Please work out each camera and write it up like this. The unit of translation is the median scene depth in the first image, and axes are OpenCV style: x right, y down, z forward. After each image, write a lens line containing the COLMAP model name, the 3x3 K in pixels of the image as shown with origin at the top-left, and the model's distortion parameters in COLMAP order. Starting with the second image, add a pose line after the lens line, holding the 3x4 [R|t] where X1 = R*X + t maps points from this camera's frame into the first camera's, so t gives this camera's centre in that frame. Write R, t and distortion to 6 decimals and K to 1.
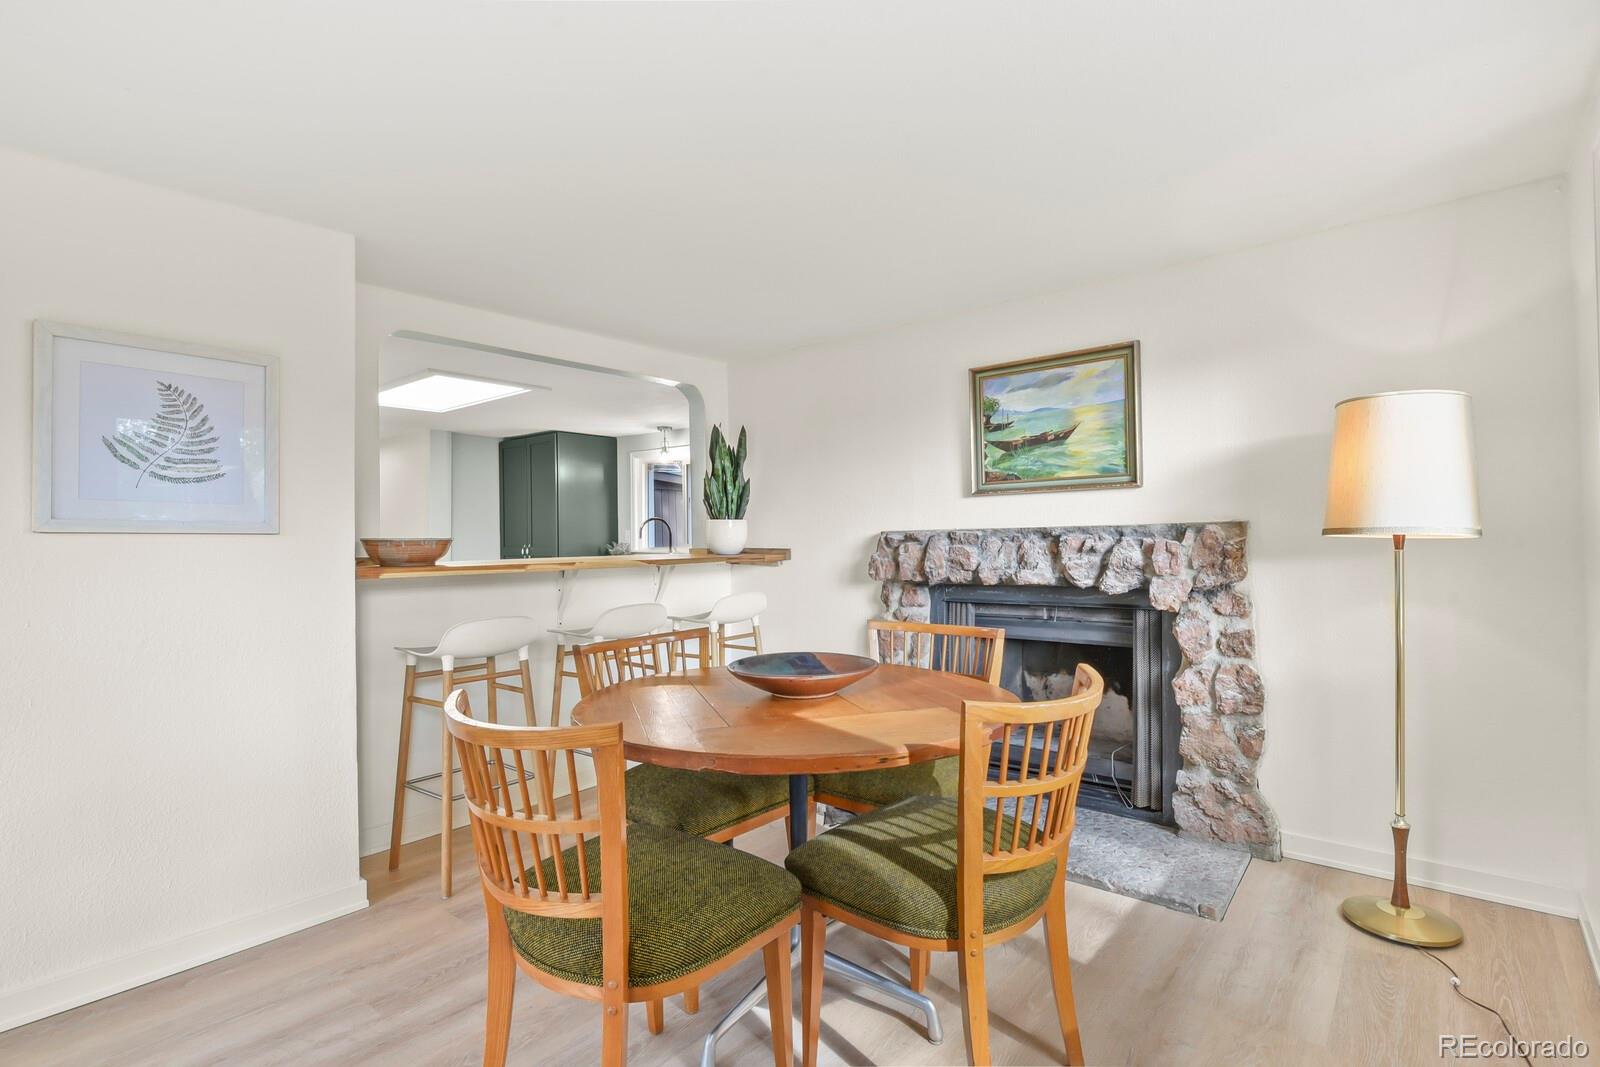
lens RADIAL K [[774.6, 0, 810.8], [0, 774.6, 535.1], [0, 0, 1]] dist [-0.001410, -0.009100]
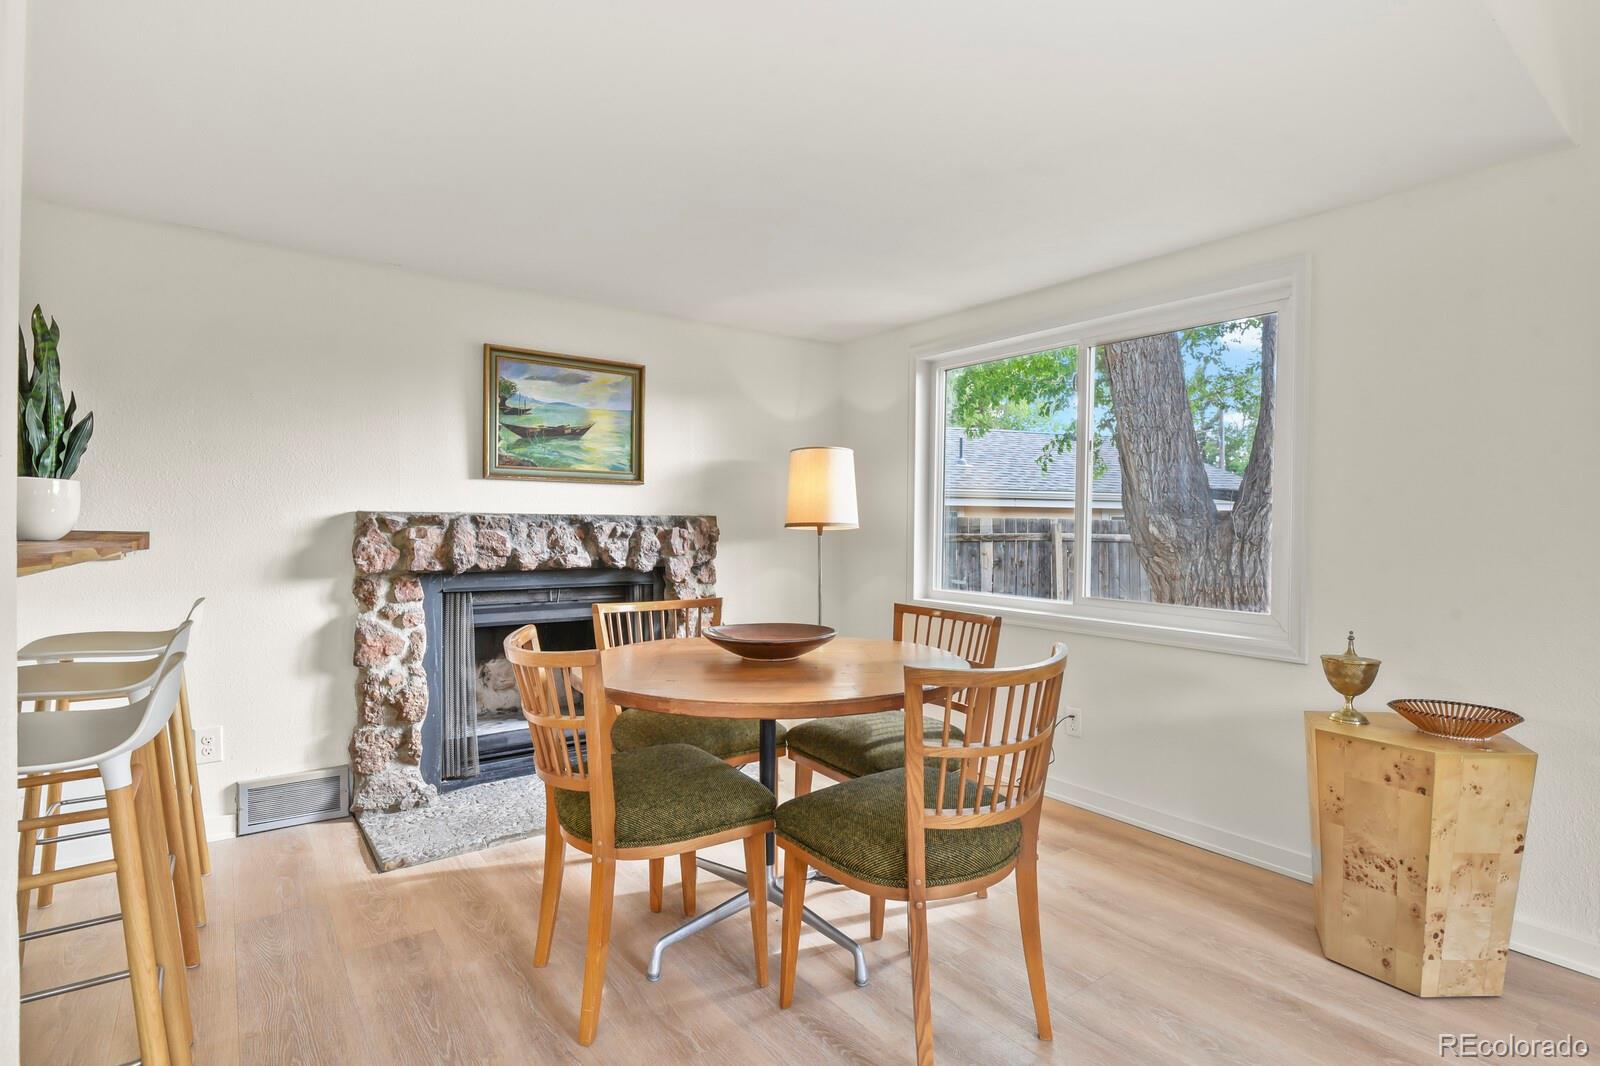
lens RADIAL K [[774.6, 0, 810.8], [0, 774.6, 534.6], [0, 0, 1]] dist [-0.001410, -0.009100]
pose [[0.243609, 0.012540, 0.969792, -0.657379], [-0.015411, 0.999840, -0.009057, 0.022405], [-0.969751, -0.012739, 0.243764, 0.411053]]
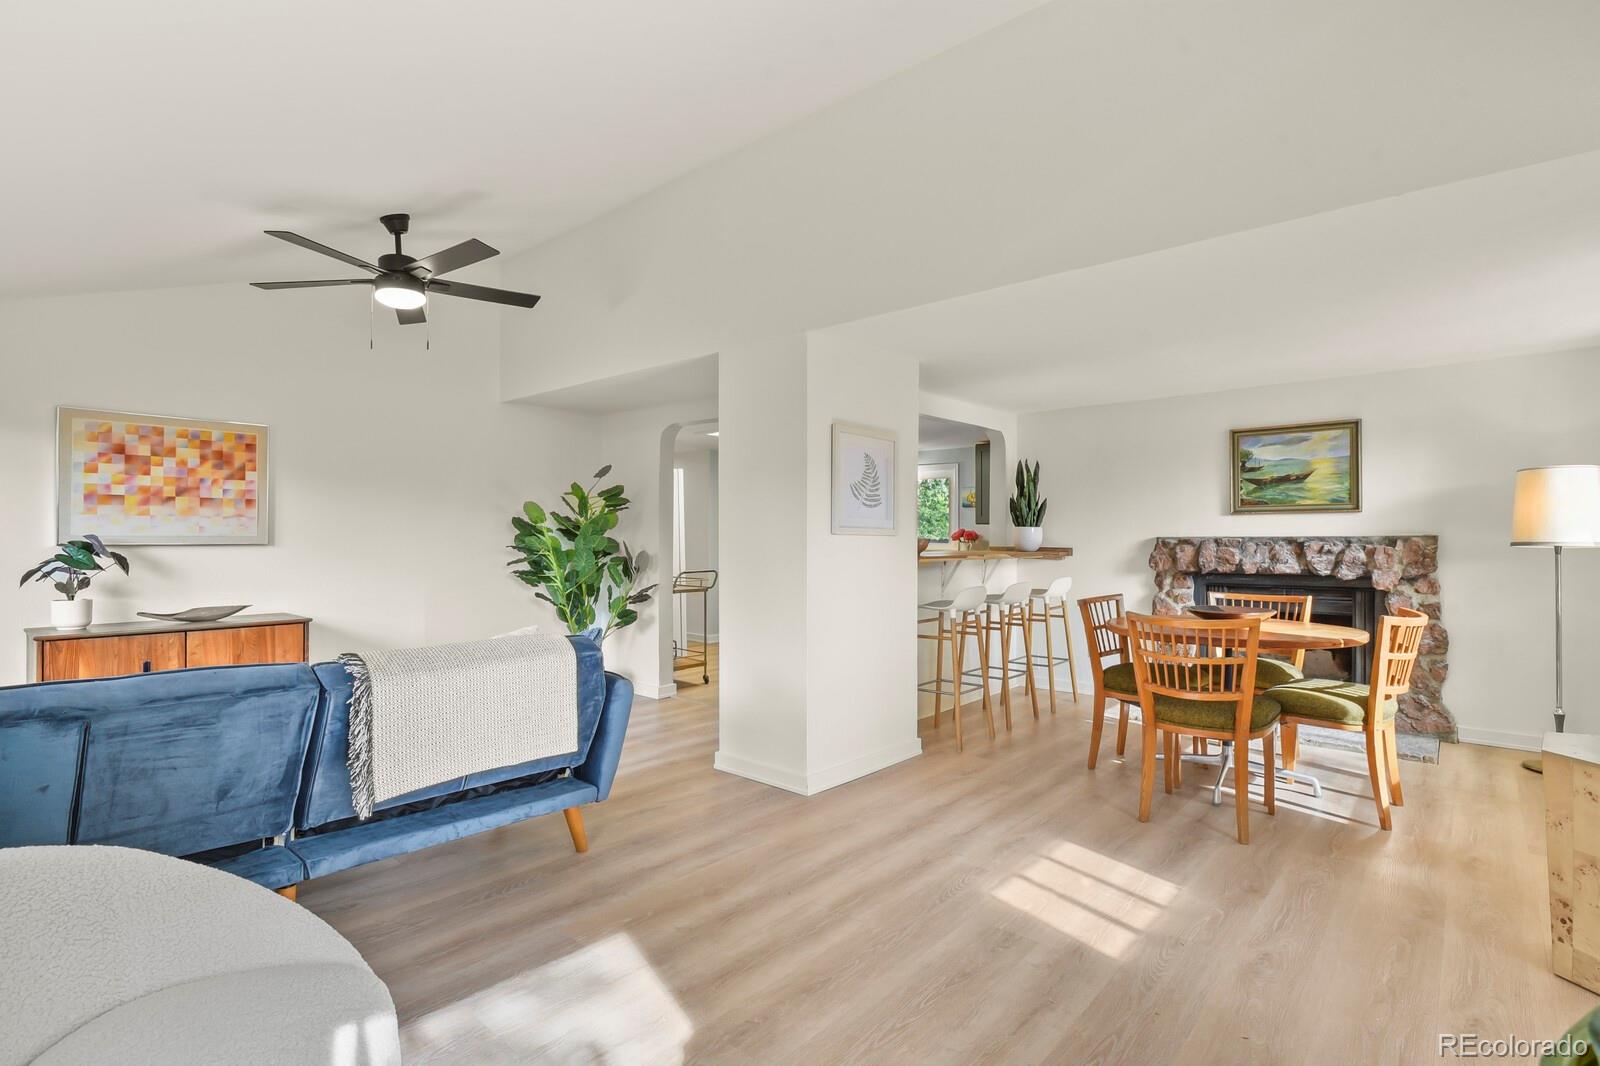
lens RADIAL K [[774.6, 0, 810.8], [0, 774.6, 534.6], [0, 0, 1]] dist [-0.001410, -0.009100]
pose [[0.999236, 0.014101, -0.036447, -0.588879], [-0.014053, 0.999900, 0.001557, -0.003204], [0.036465, -0.001044, 0.999334, -0.564229]]
